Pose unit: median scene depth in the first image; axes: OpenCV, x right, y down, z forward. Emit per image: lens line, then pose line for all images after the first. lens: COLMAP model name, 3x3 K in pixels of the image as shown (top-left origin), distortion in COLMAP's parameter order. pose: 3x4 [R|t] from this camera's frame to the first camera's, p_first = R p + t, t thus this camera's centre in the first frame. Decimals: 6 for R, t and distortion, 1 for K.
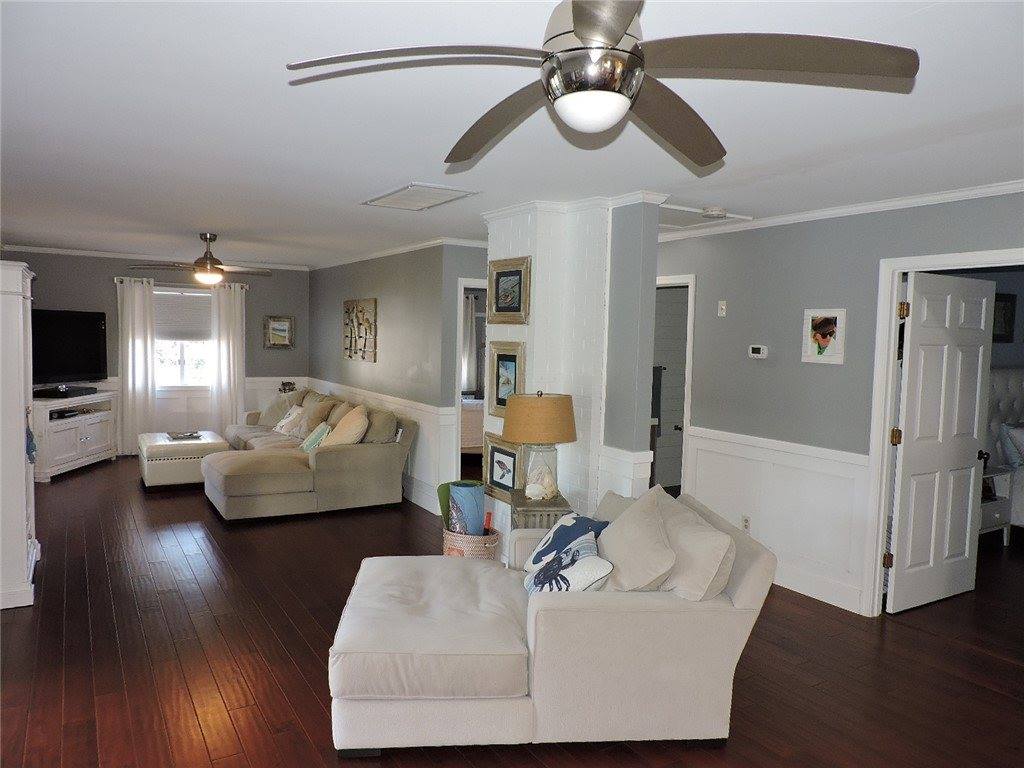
lens RADIAL K [[727.4, 0, 512.0], [0, 727.4, 384.0], [0, 0, 1]] dist [-0.023752, -0.000464]
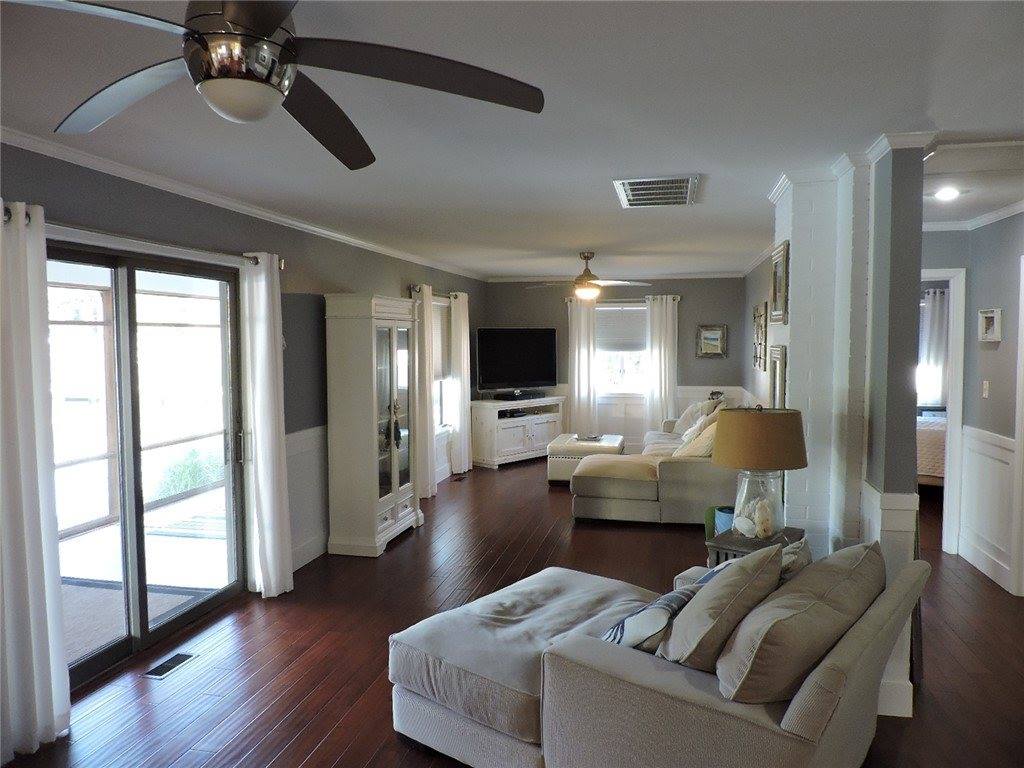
lens RADIAL K [[727.4, 0, 512.0], [0, 727.4, 384.0], [0, 0, 1]] dist [-0.023752, -0.000464]
pose [[0.709983, 0.011175, -0.704130, 0.213850], [-0.021817, 0.999743, -0.006132, -0.000917], [0.703881, 0.019716, 0.710045, 0.120081]]
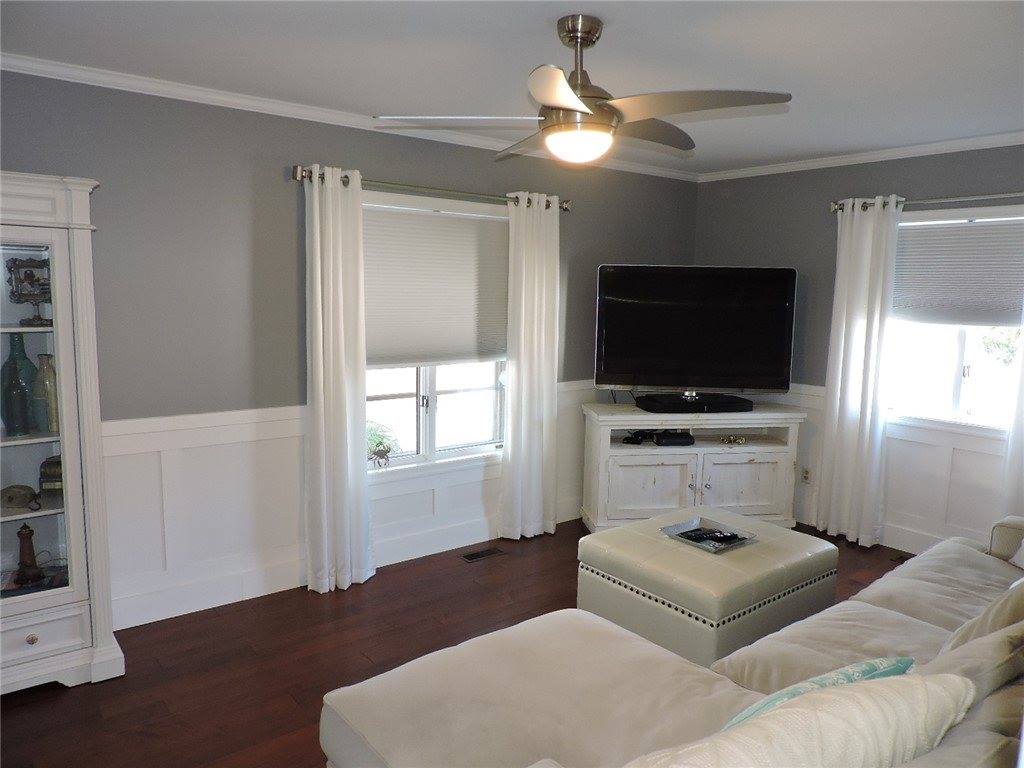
lens RADIAL K [[727.4, 0, 512.0], [0, 727.4, 384.0], [0, 0, 1]] dist [-0.023752, -0.000464]
pose [[0.125782, 0.097258, -0.987279, -0.036854], [-0.080084, 0.992930, 0.087612, -0.042962], [0.988820, 0.068046, 0.132682, 0.722338]]
